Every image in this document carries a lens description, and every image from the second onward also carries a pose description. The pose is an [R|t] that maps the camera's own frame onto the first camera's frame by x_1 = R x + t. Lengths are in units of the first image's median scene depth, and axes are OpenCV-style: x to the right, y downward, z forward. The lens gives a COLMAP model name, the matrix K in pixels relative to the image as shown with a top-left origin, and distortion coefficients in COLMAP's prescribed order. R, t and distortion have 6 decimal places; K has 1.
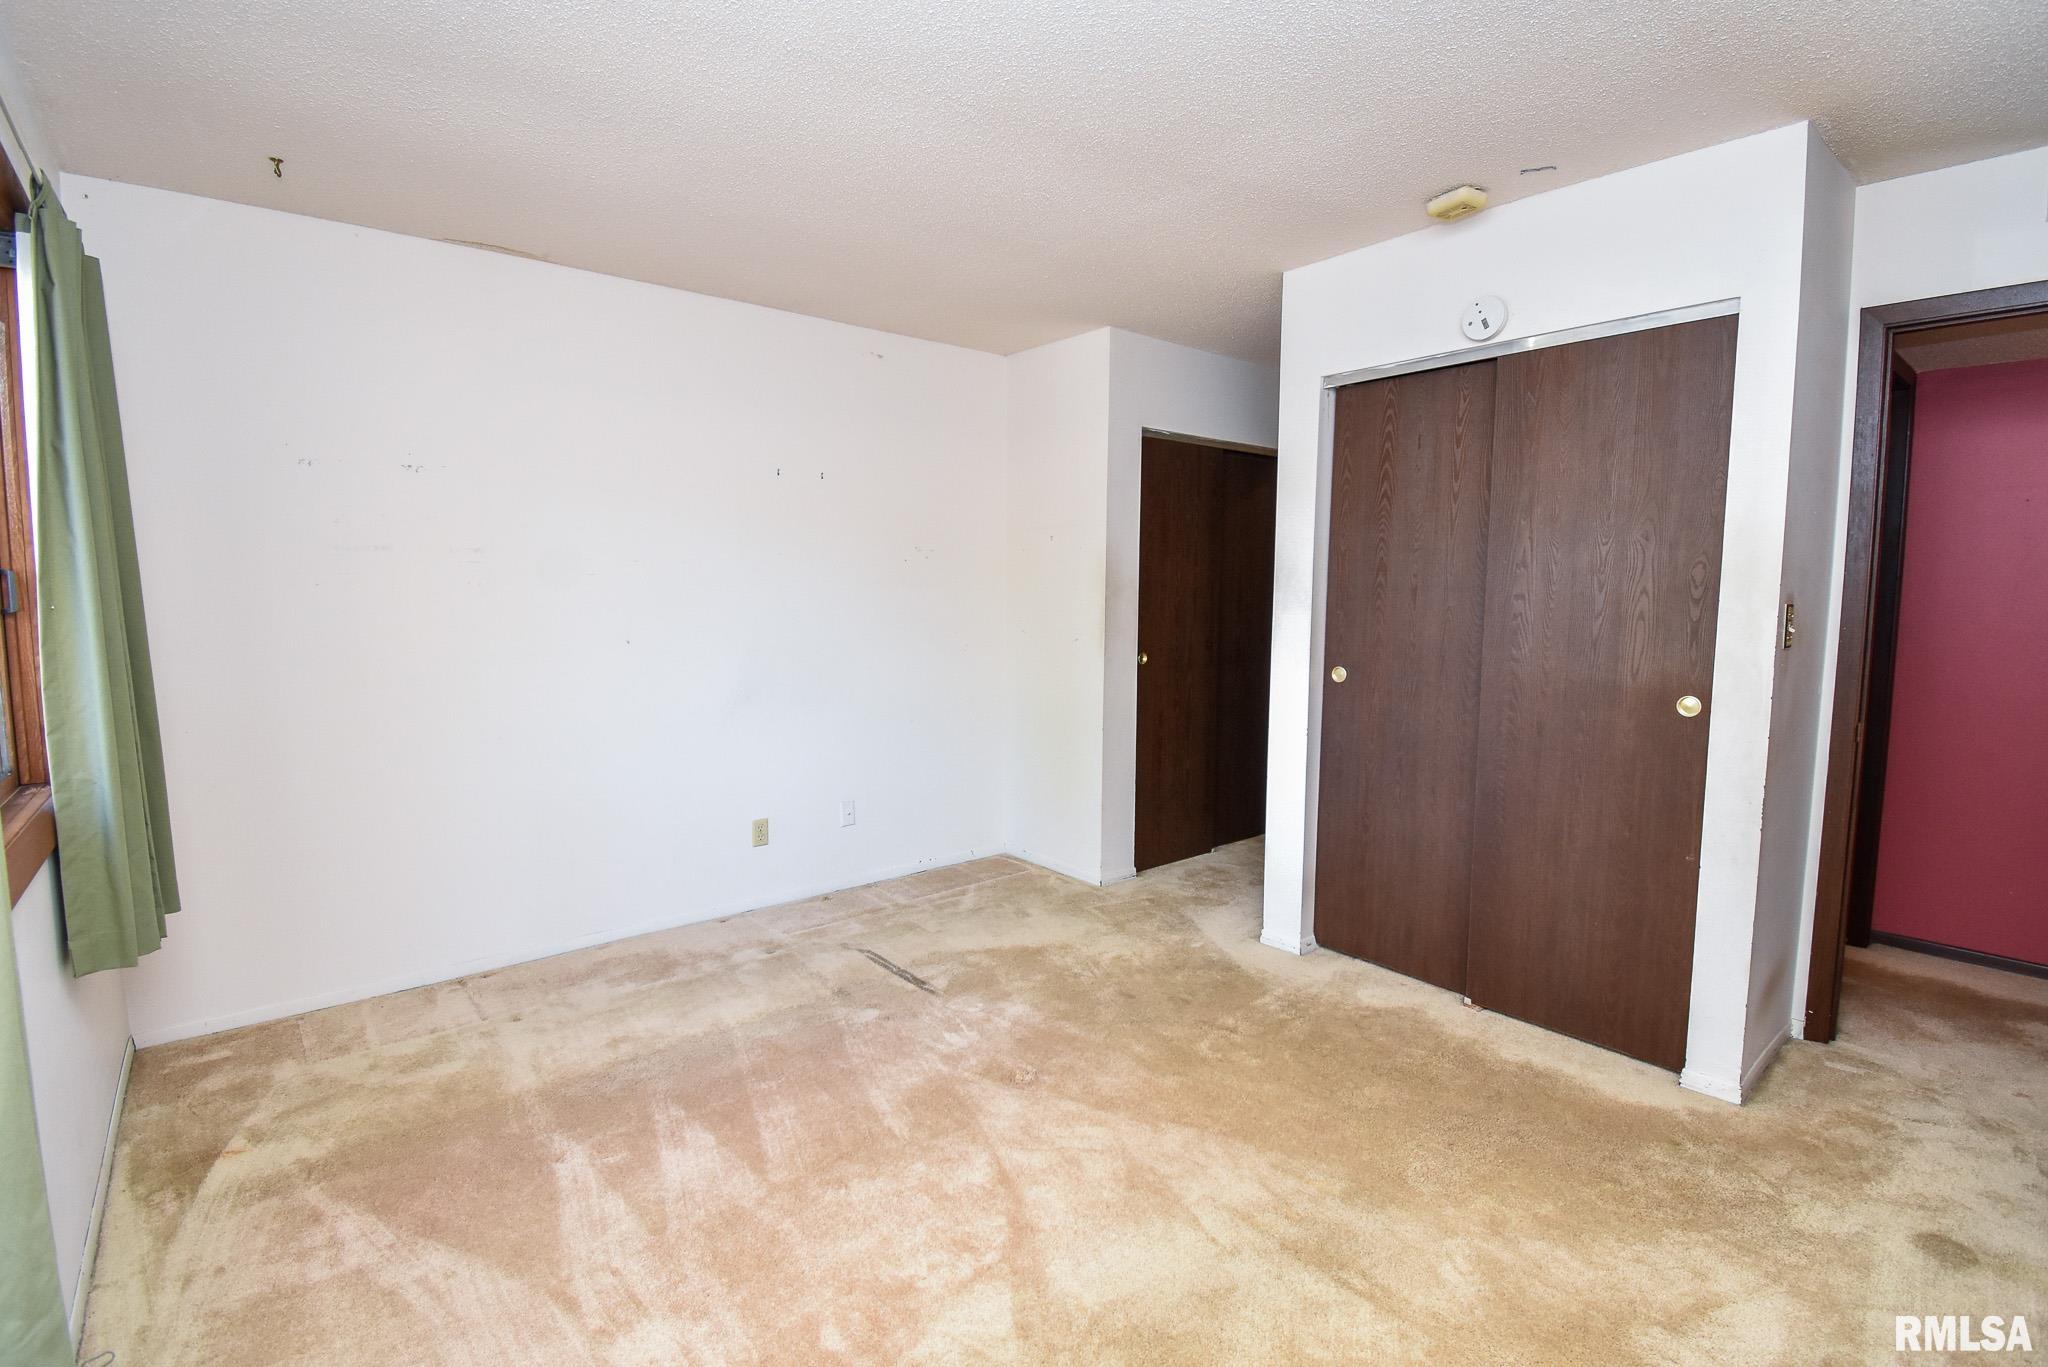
lens RADIAL K [[915.2, 0, 1021.8], [0, 915.2, 684.2], [0, 0, 1]] dist [-0.003066, -0.000828]
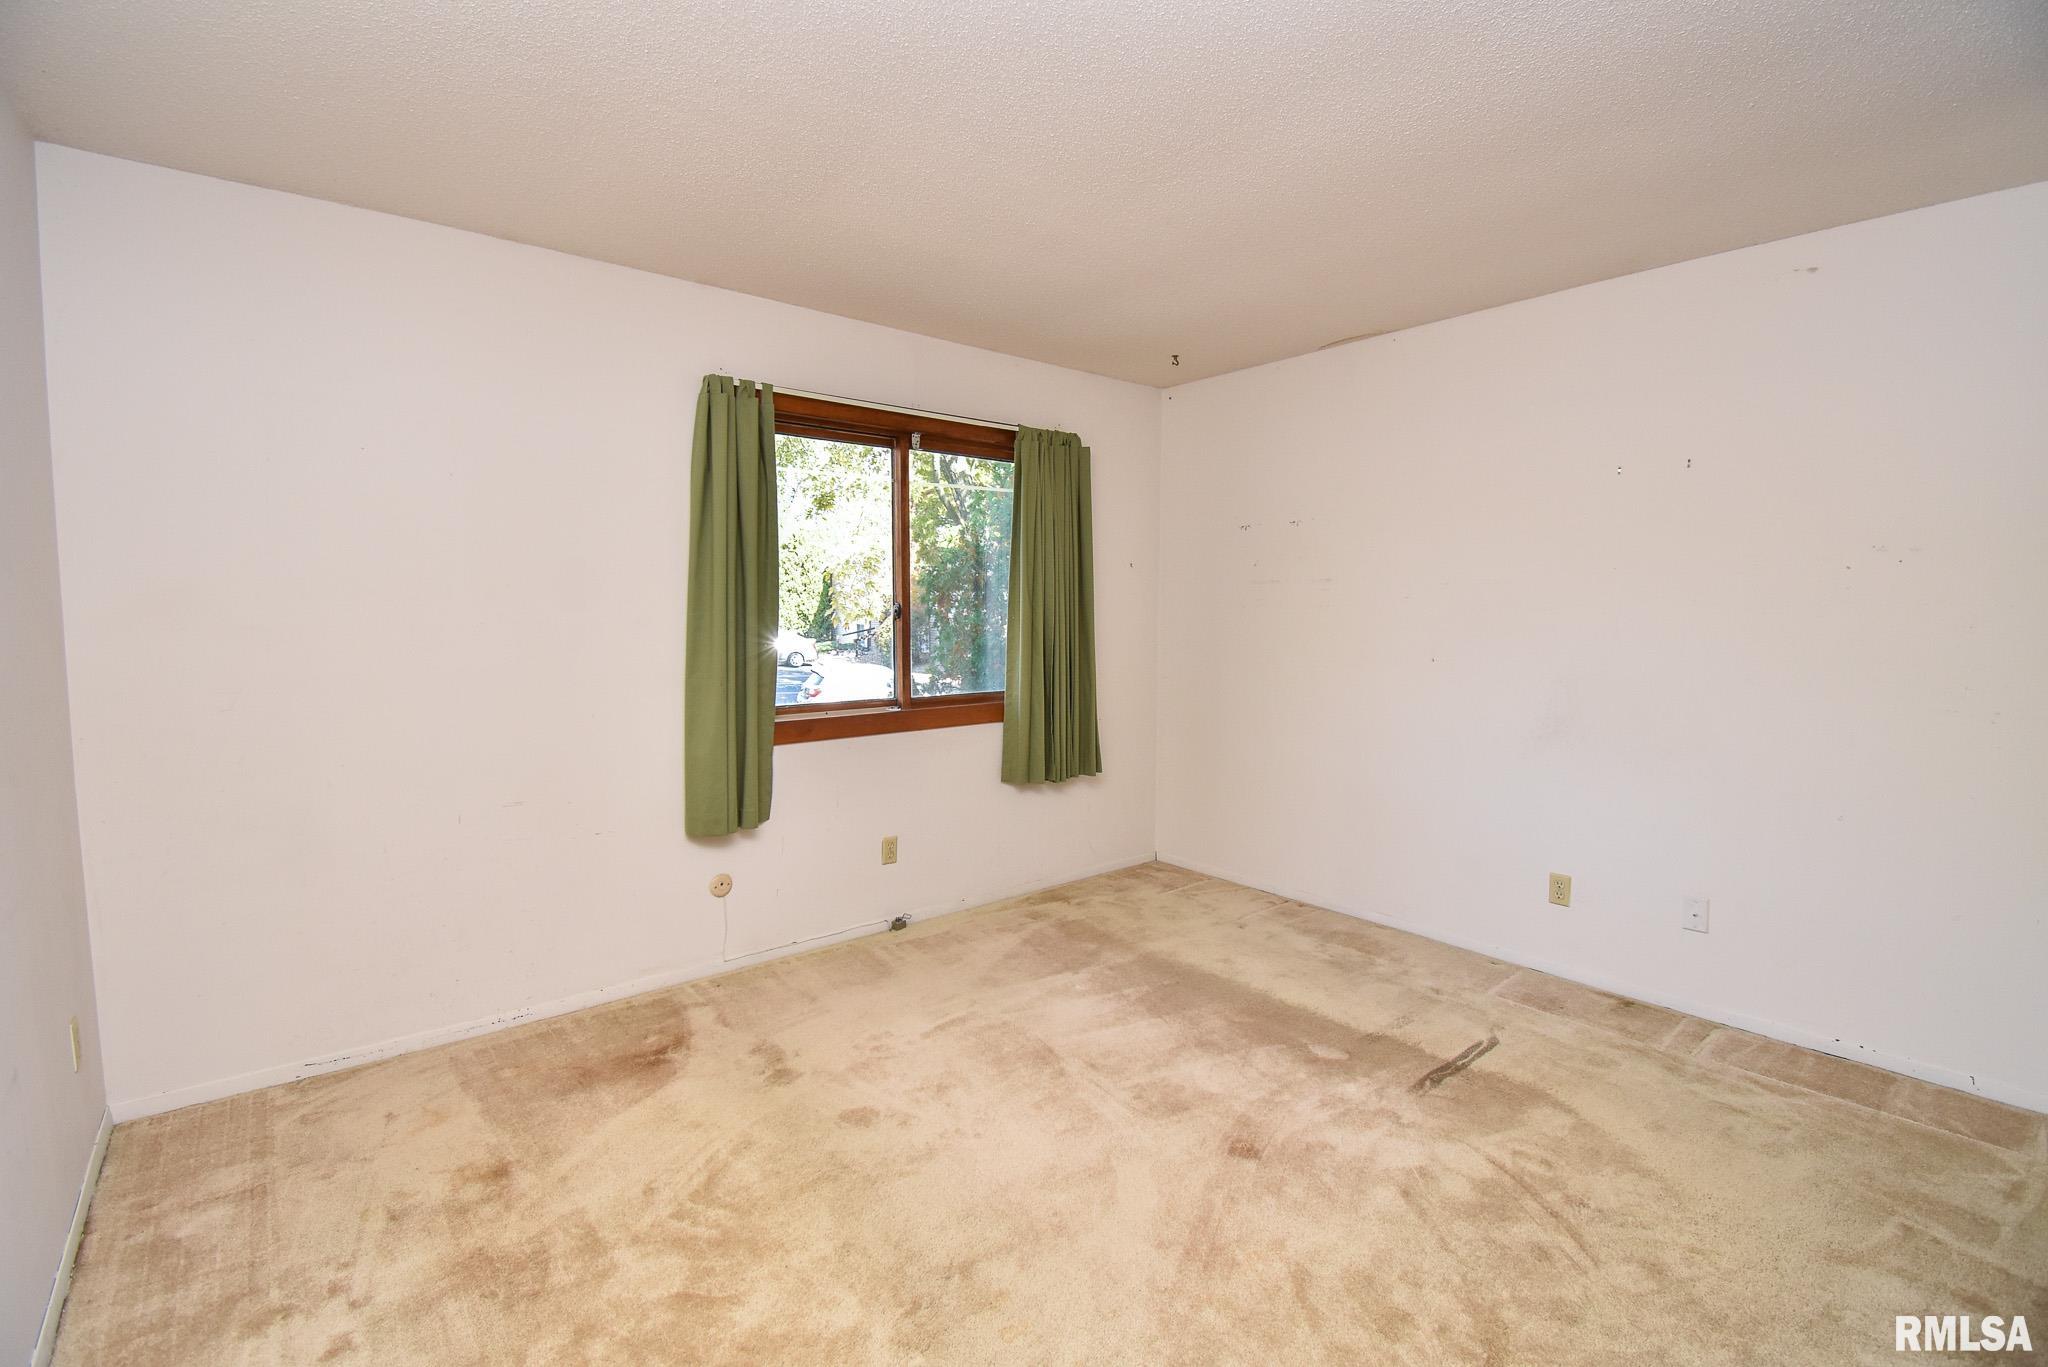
lens RADIAL K [[915.2, 0, 1019.8], [0, 915.2, 681.6], [0, 0, 1]] dist [-0.003066, -0.000828]
pose [[-0.007253, 0.075405, -0.997127, 0.569689], [-0.103610, 0.991729, 0.075751, -0.046577], [0.994592, 0.103861, 0.000620, 0.471736]]
